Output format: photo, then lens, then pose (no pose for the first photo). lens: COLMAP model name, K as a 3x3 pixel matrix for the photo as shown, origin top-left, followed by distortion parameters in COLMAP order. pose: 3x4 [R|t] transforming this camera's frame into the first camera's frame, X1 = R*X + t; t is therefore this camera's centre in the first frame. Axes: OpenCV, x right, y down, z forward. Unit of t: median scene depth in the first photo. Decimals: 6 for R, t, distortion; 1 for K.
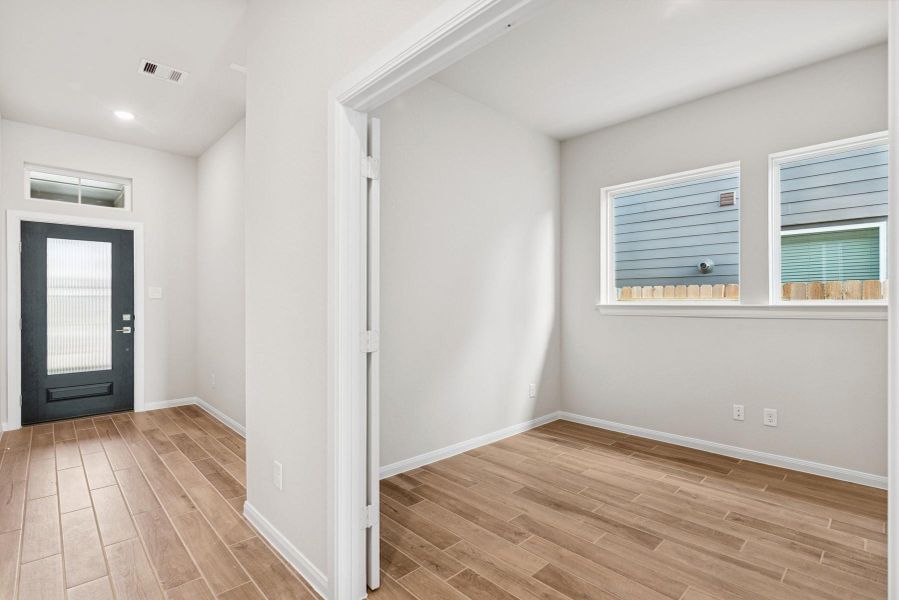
lens RADIAL K [[423.6, 0, 449.5], [0, 423.6, 300.0], [0, 0, 1]] dist [0.000786, -0.000204]
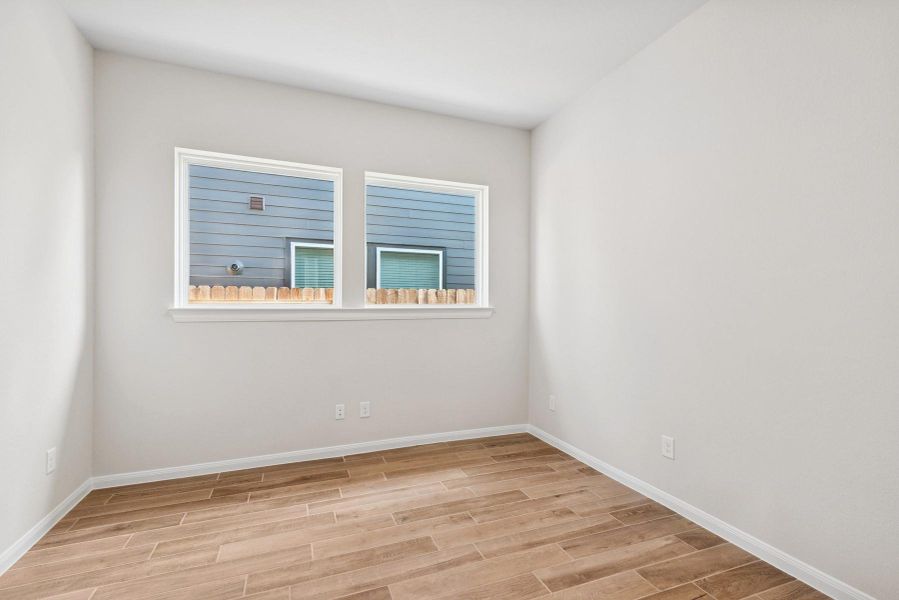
lens RADIAL K [[406.3, 0, 450.7], [0, 406.3, 304.7], [0, 0, 1]] dist [0.011748, 0.000366]
pose [[0.388228, 0.002048, 0.921561, -0.140414], [-0.008597, 0.999962, 0.001400, -0.000085], [-0.921523, -0.008466, 0.388231, 0.398903]]
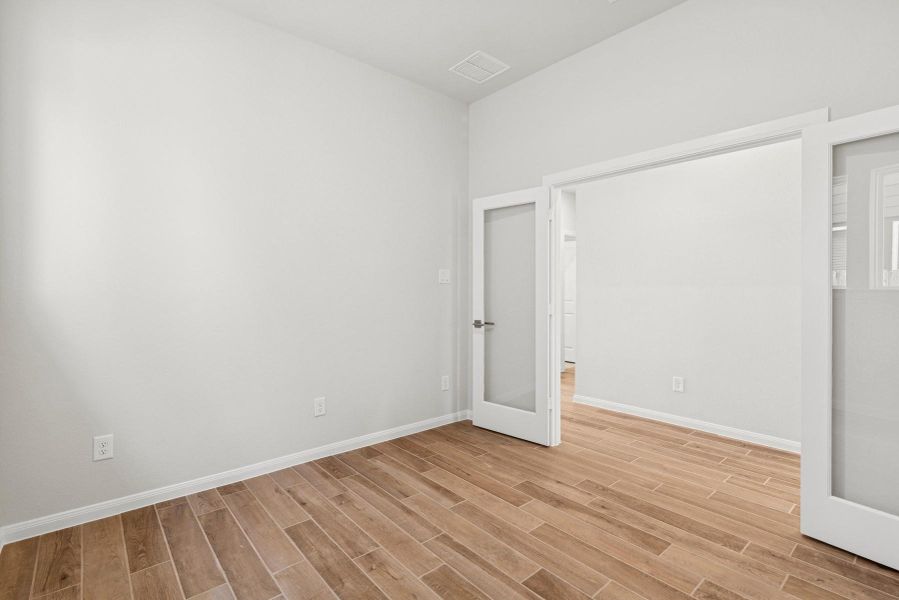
lens RADIAL K [[423.6, 0, 449.5], [0, 423.6, 300.0], [0, 0, 1]] dist [0.000786, -0.000204]
pose [[-0.998535, -0.009004, 0.053363, 0.421640], [-0.008012, 0.999792, 0.018779, 0.012958], [-0.053521, 0.018324, -0.998399, 1.254834]]
